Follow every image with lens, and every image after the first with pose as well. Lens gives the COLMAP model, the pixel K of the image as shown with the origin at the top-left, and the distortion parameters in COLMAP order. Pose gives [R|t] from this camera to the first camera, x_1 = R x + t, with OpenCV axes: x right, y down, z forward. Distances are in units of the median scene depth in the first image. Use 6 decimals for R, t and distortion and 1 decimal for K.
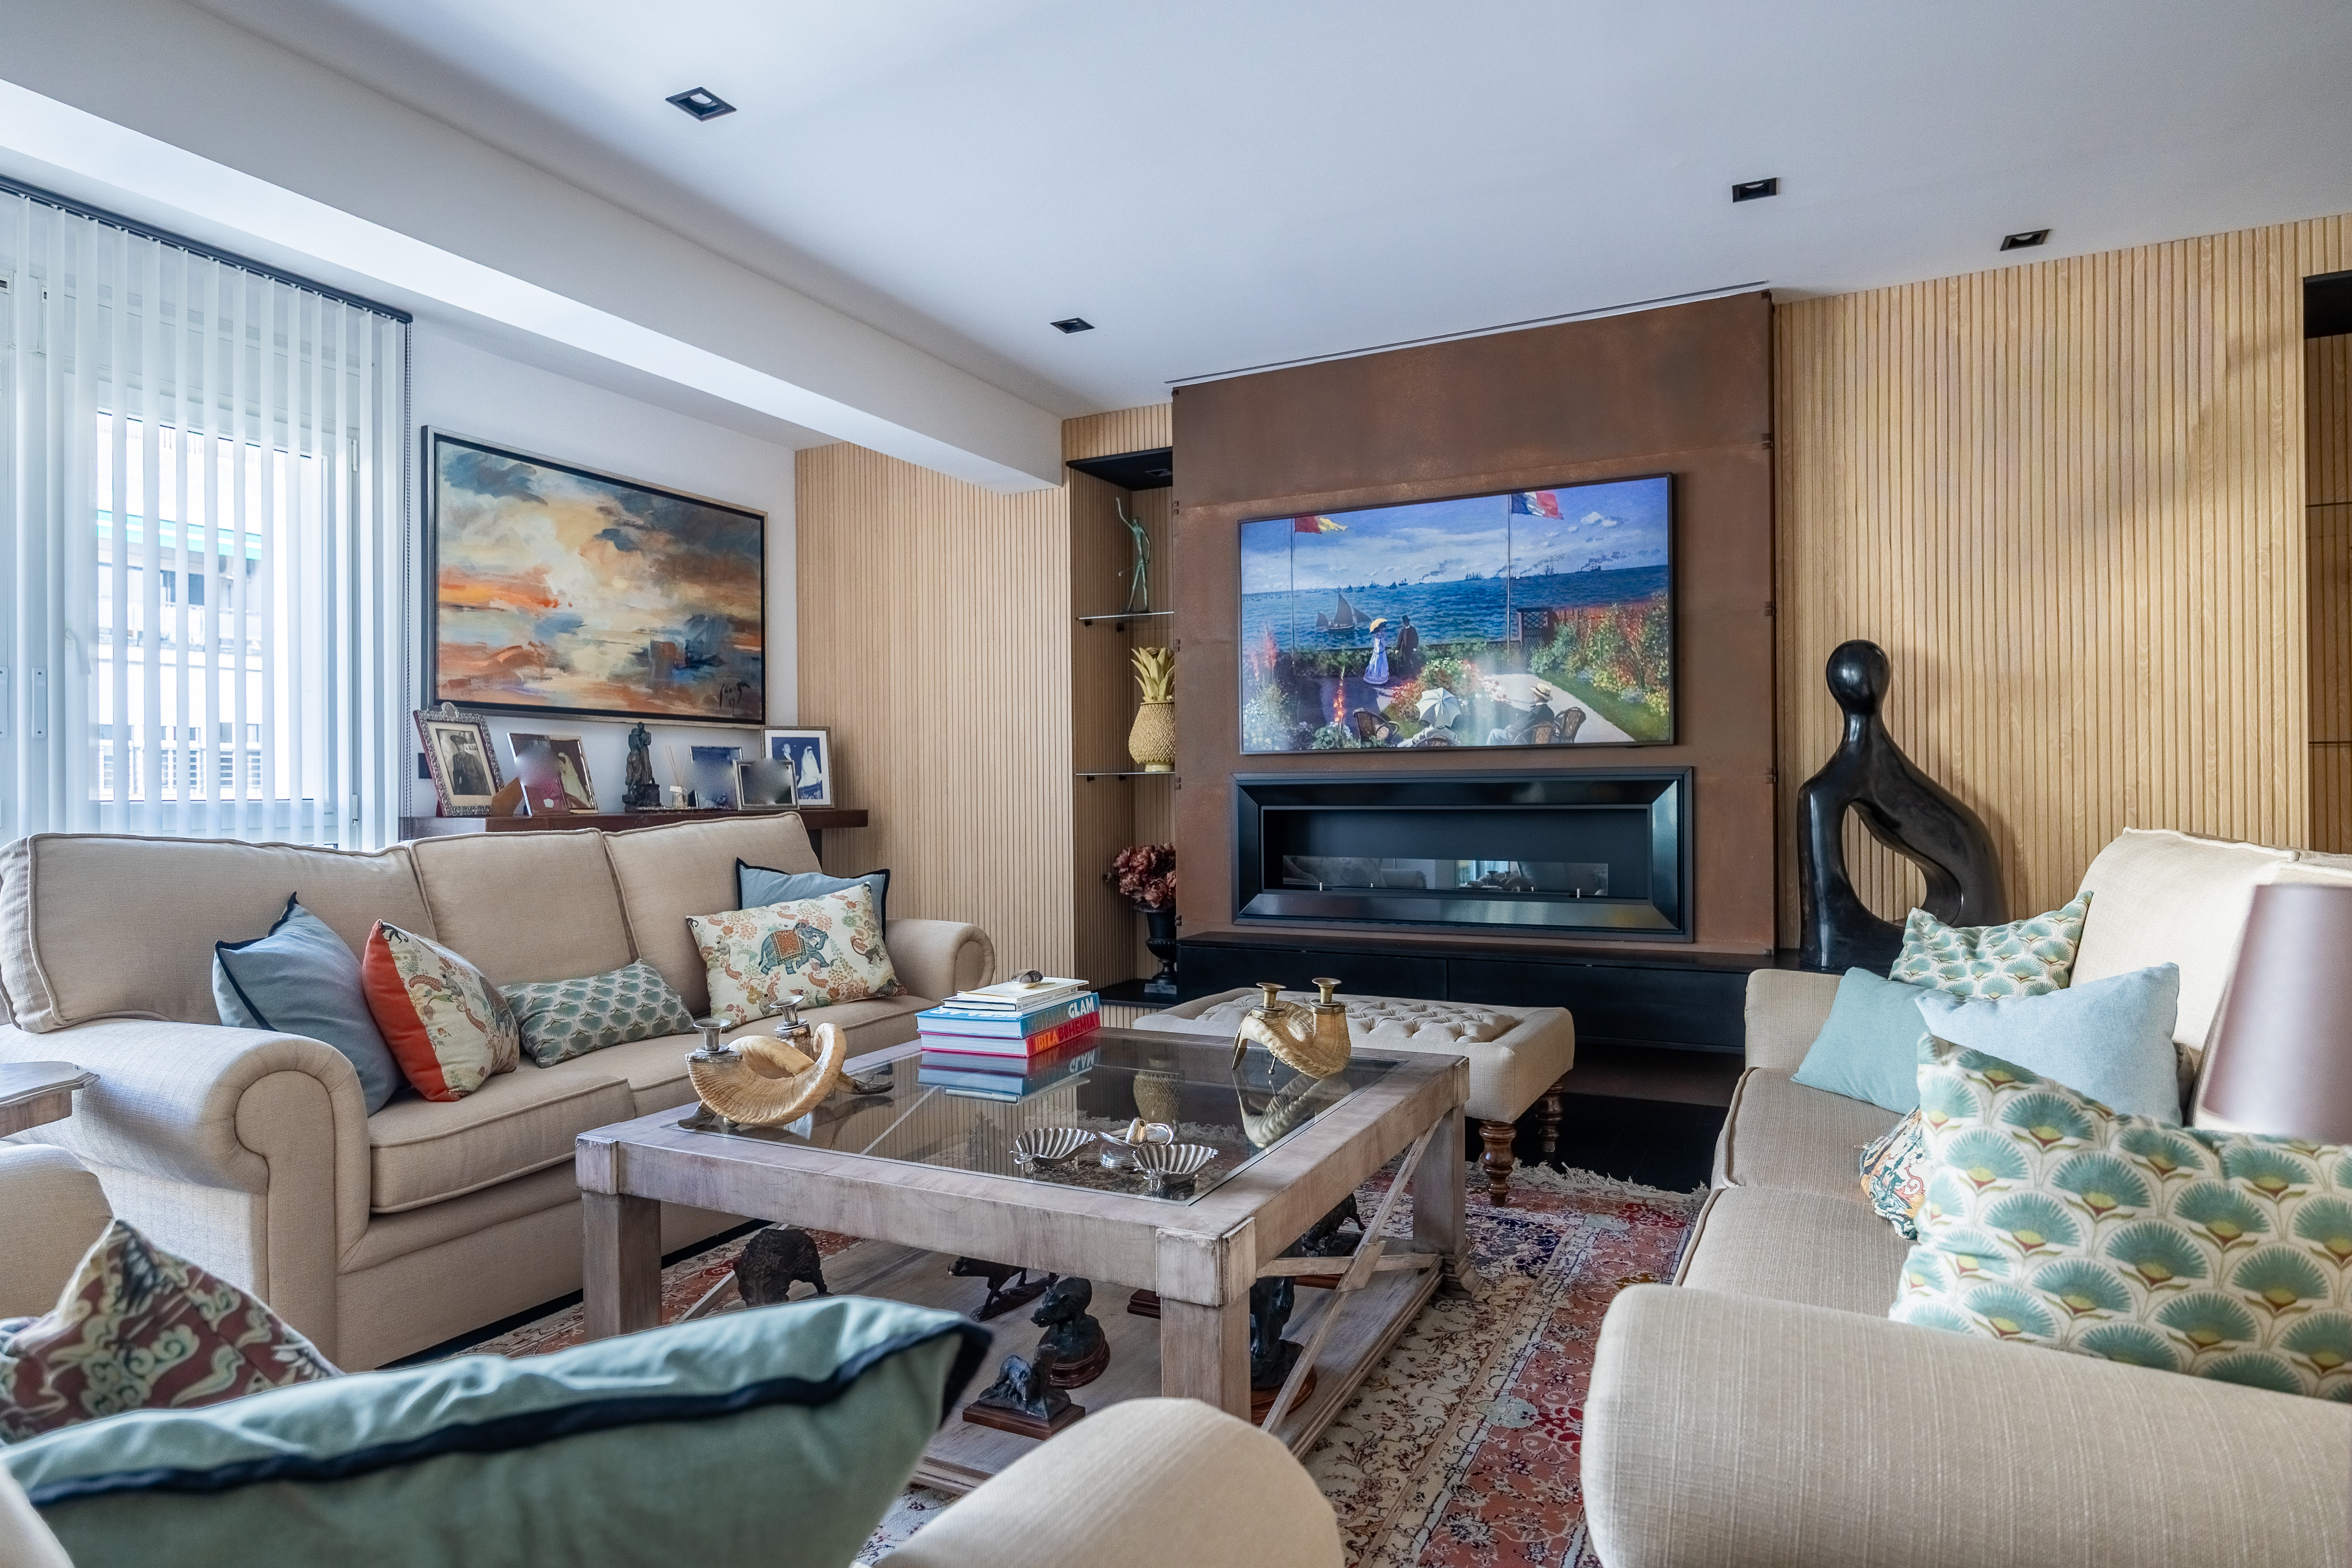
lens RADIAL K [[1305.2, 0, 1190.6], [0, 1305.2, 792.7], [0, 0, 1]] dist [-0.011318, -0.000725]
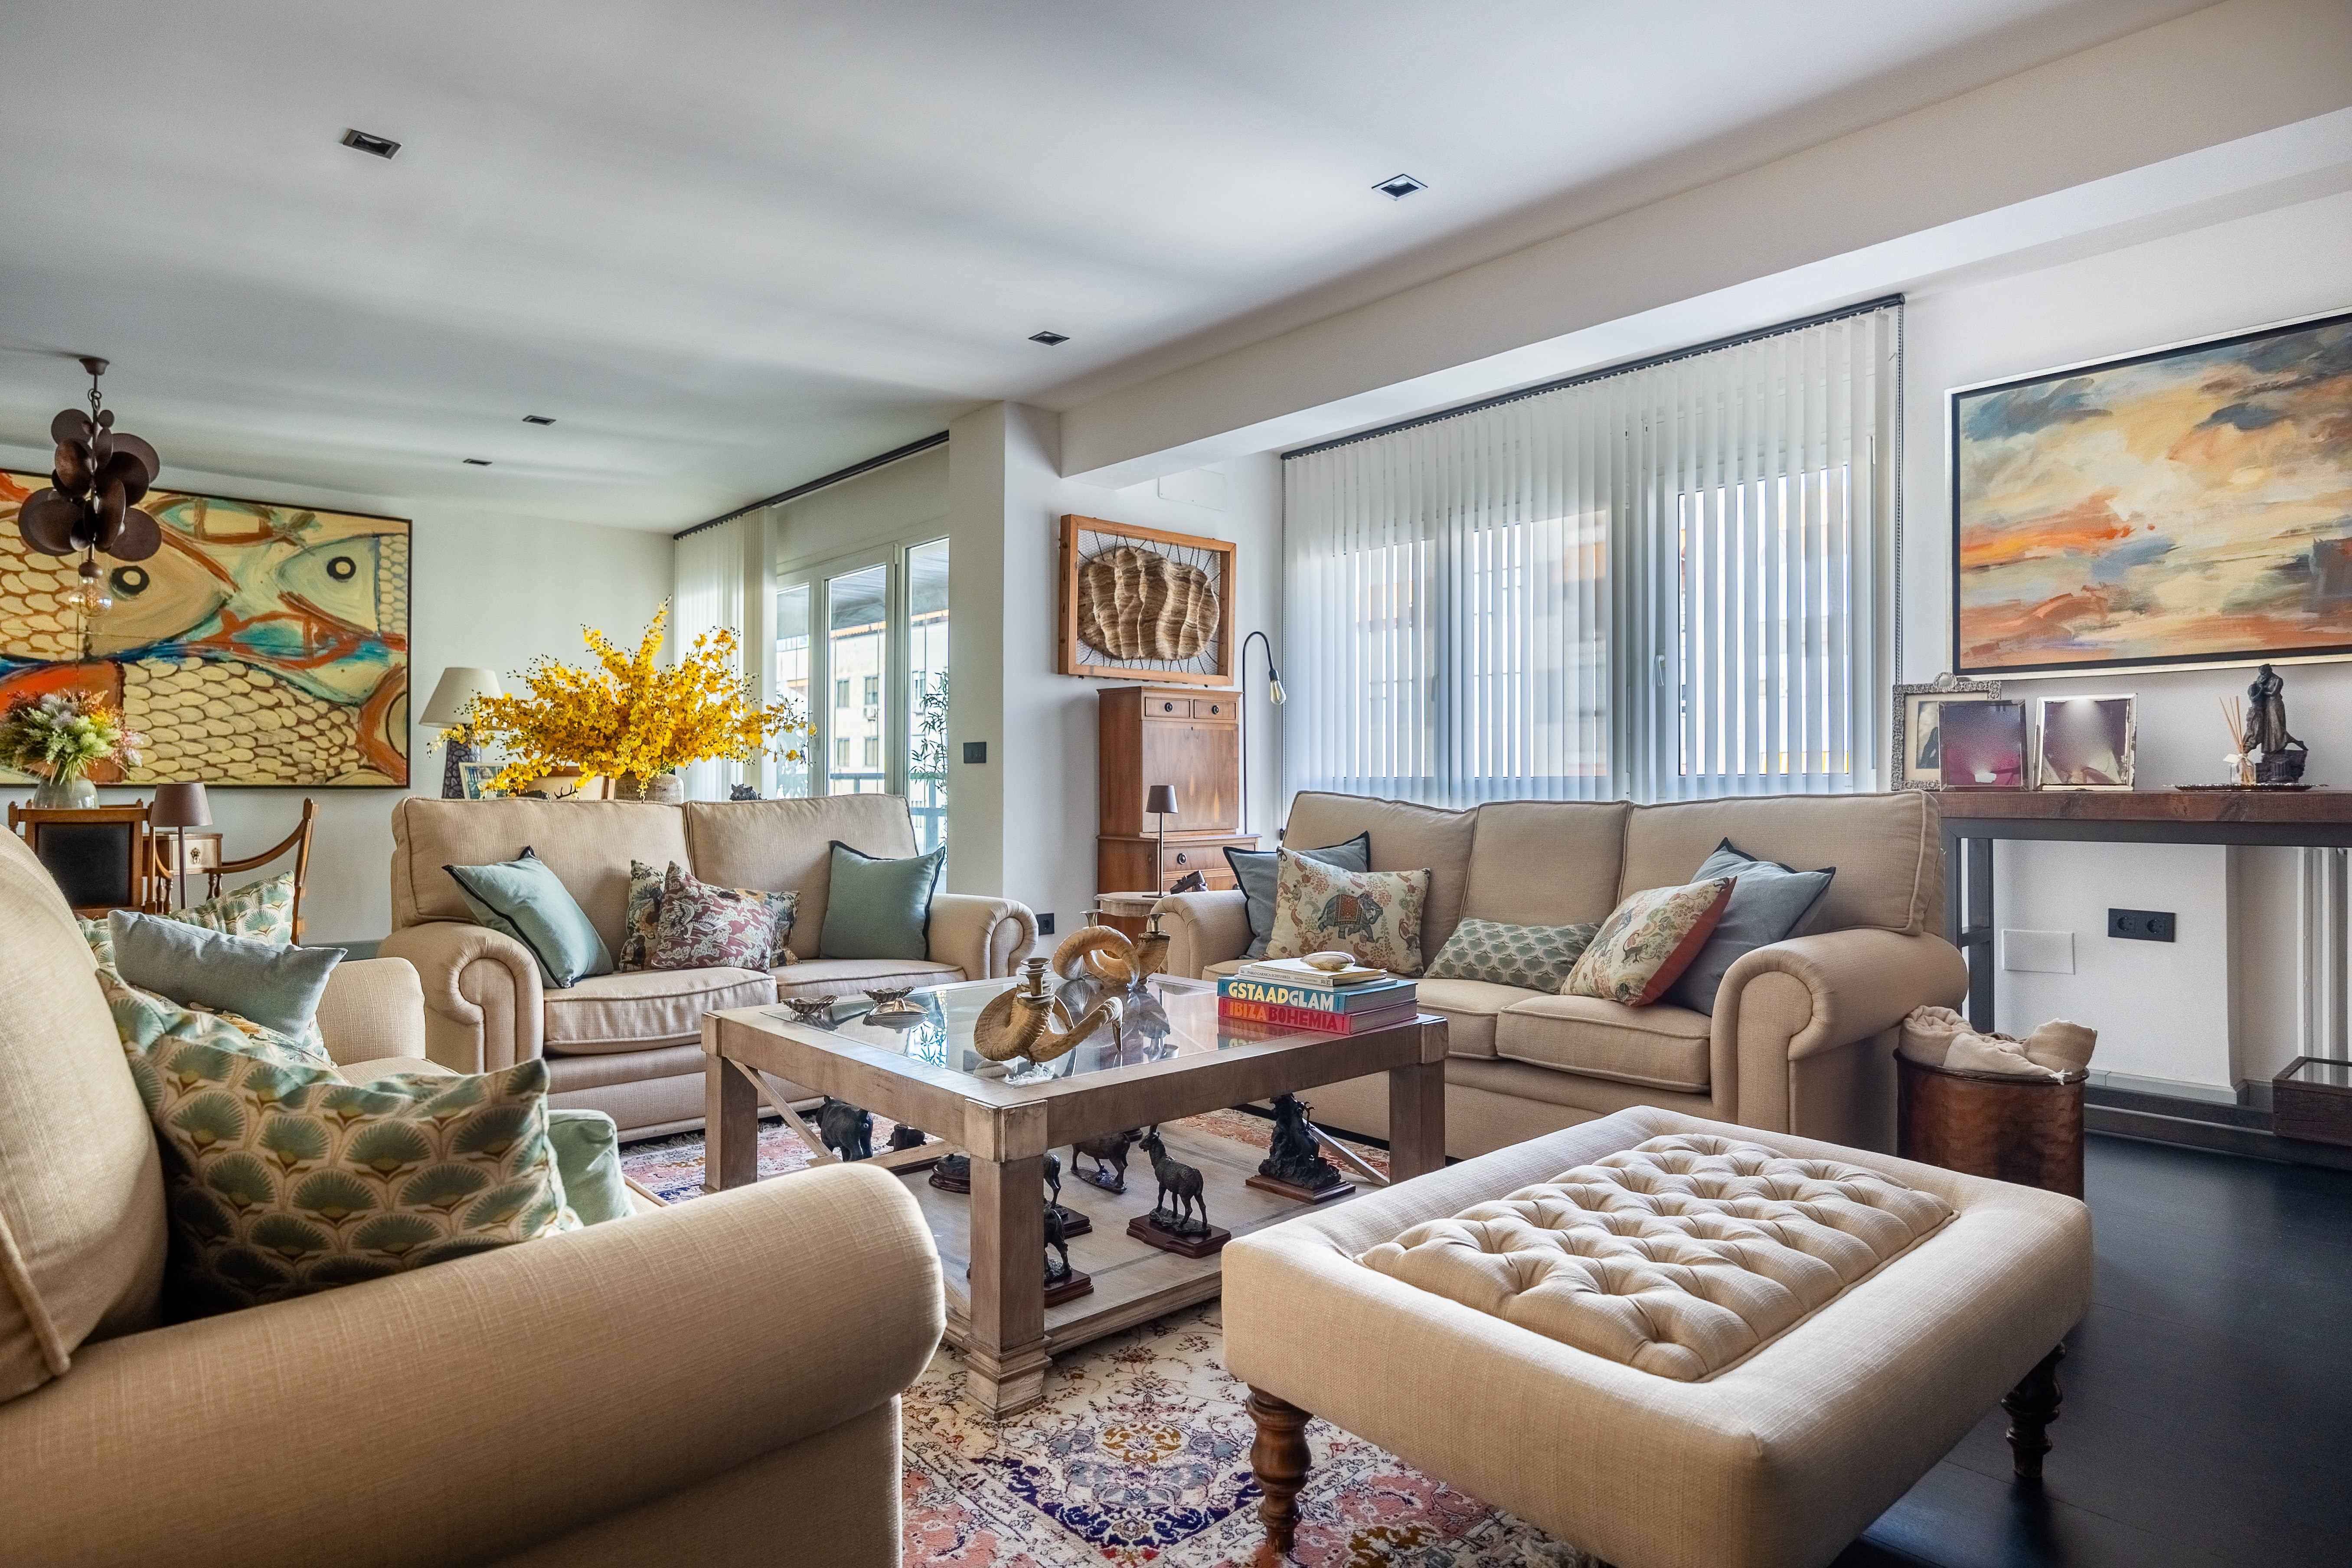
lens RADIAL K [[1305.2, 0, 1189.8], [0, 1305.2, 779.2], [0, 0, 1]] dist [-0.011318, -0.000725]
pose [[-0.374958, 0.003118, -0.927037, 0.477356], [0.005936, 0.999982, 0.000962, 0.004816], [0.927023, -0.005142, -0.374970, 0.756506]]
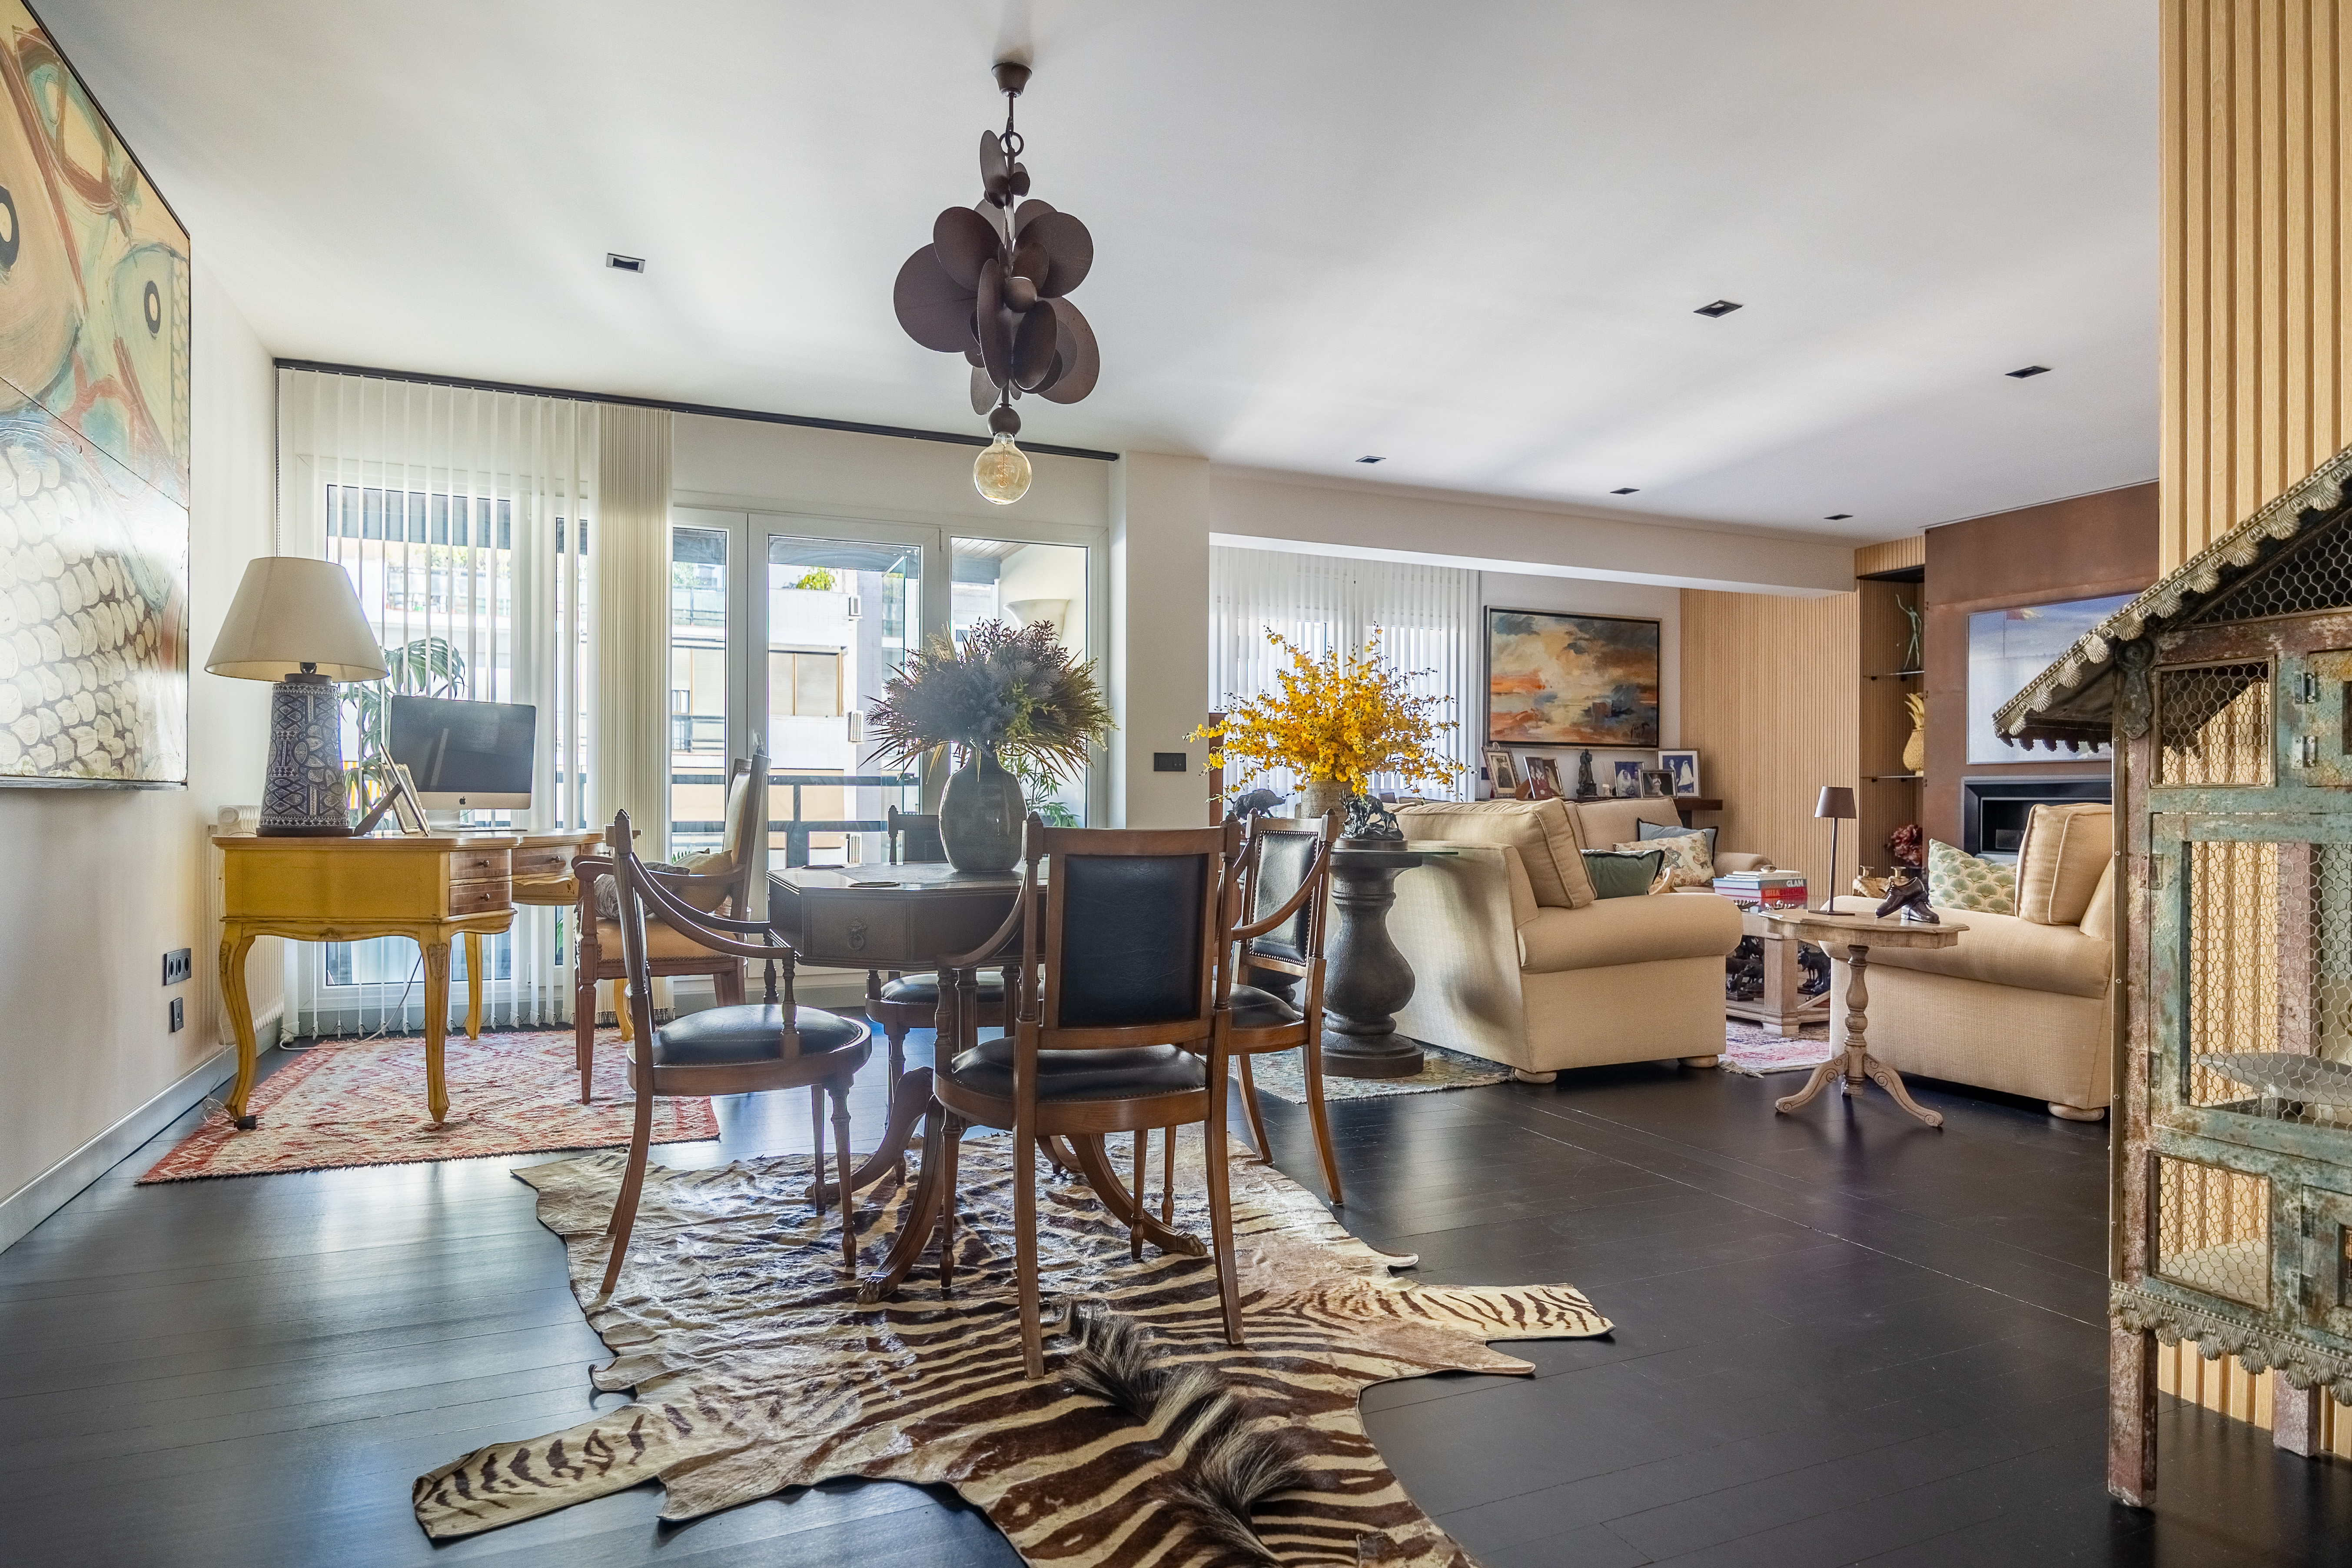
lens RADIAL K [[1305.2, 0, 1131.2], [0, 1305.2, 804.1], [0, 0, 1]] dist [-0.011318, -0.000725]
pose [[0.754791, 0.011917, -0.655857, 0.299196], [-0.009681, 0.999928, 0.007027, 0.016578], [0.655894, 0.001046, 0.754853, -0.812254]]
